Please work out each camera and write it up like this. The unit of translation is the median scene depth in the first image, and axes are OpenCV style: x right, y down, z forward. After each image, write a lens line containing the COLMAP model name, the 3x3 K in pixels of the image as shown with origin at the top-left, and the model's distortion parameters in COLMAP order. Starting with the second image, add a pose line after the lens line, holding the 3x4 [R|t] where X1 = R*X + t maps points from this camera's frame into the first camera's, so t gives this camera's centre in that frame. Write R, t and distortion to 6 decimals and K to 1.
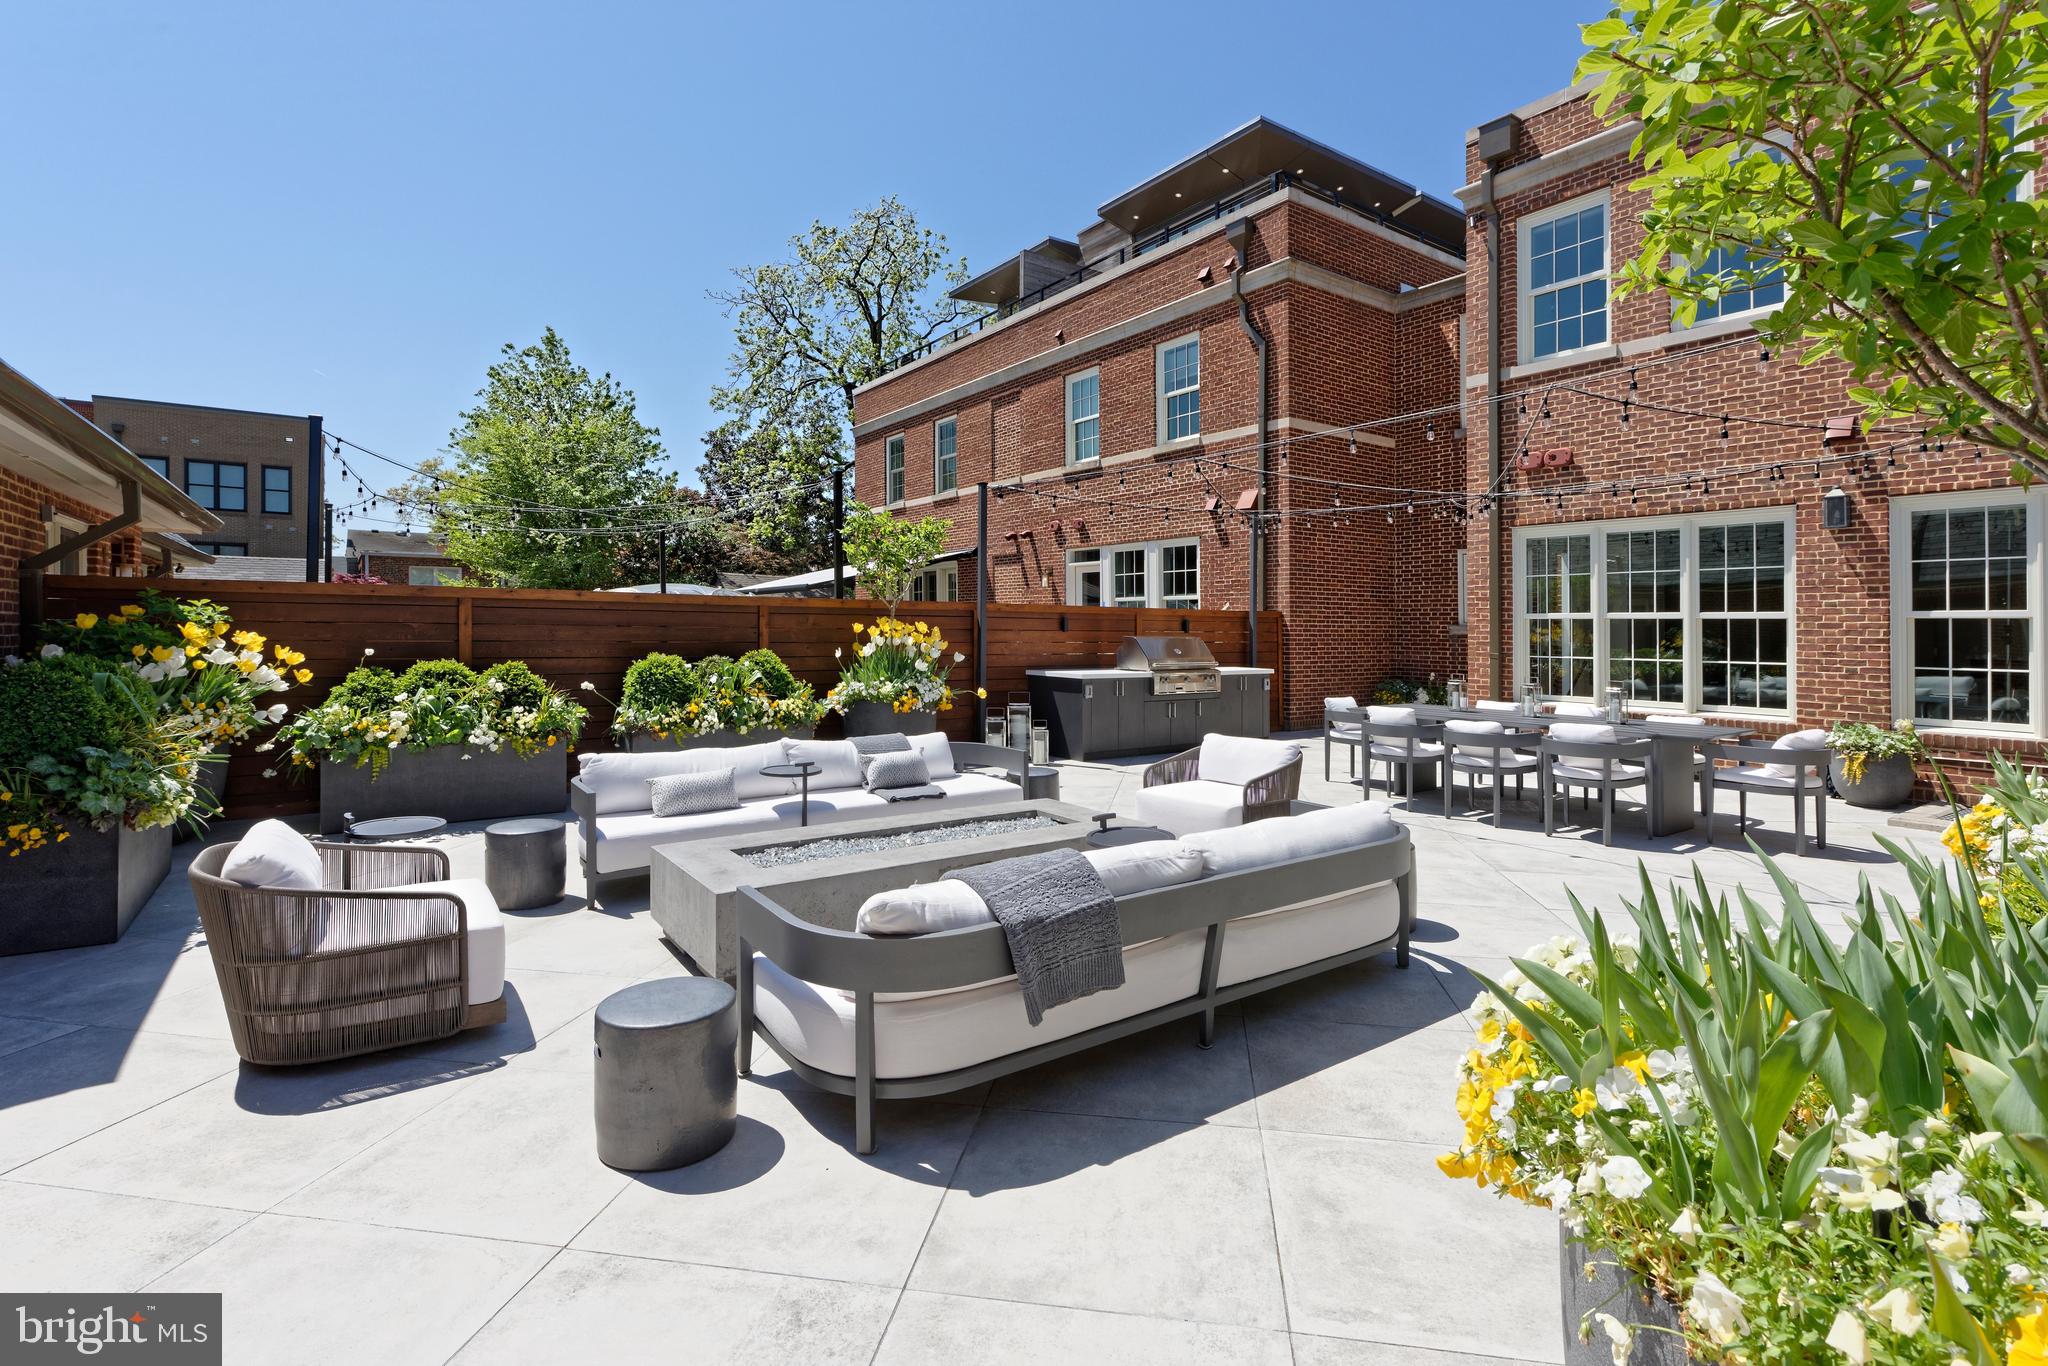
lens RADIAL K [[929.4, 0, 1056.6], [0, 929.4, 629.7], [0, 0, 1]] dist [-0.002311, 0.000097]
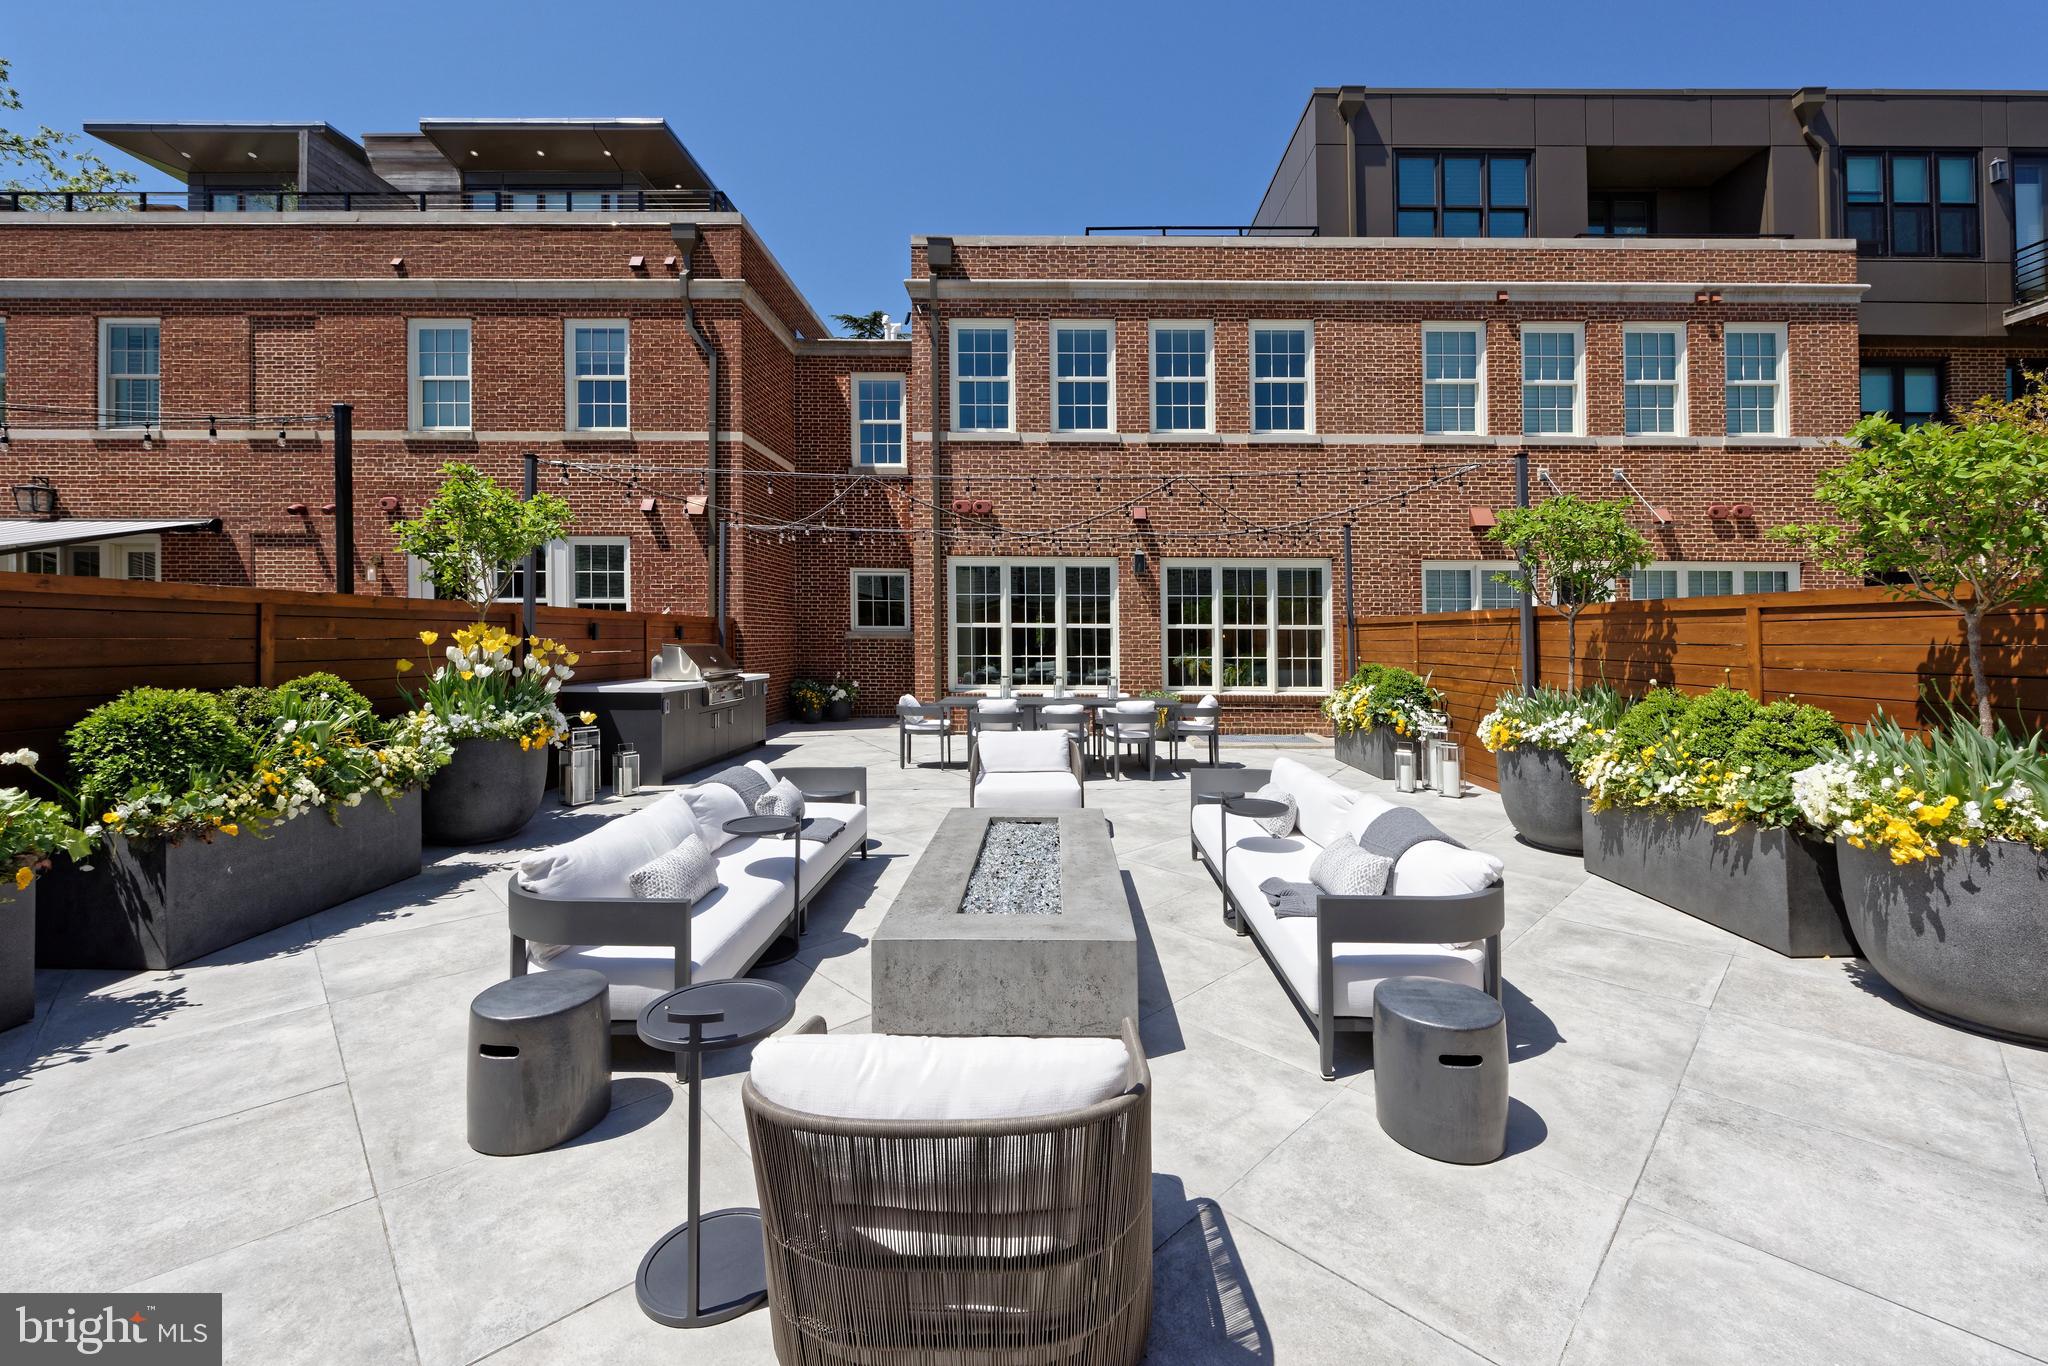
lens RADIAL K [[825.1, 0, 1082.7], [0, 825.1, 621.2], [0, 0, 1]] dist [-0.004725, 0.000010]
pose [[0.590762, 0.010561, 0.806776, -0.321224], [-0.000499, 0.999919, -0.012724, -0.005330], [-0.806845, 0.007115, 0.590720, 0.173115]]
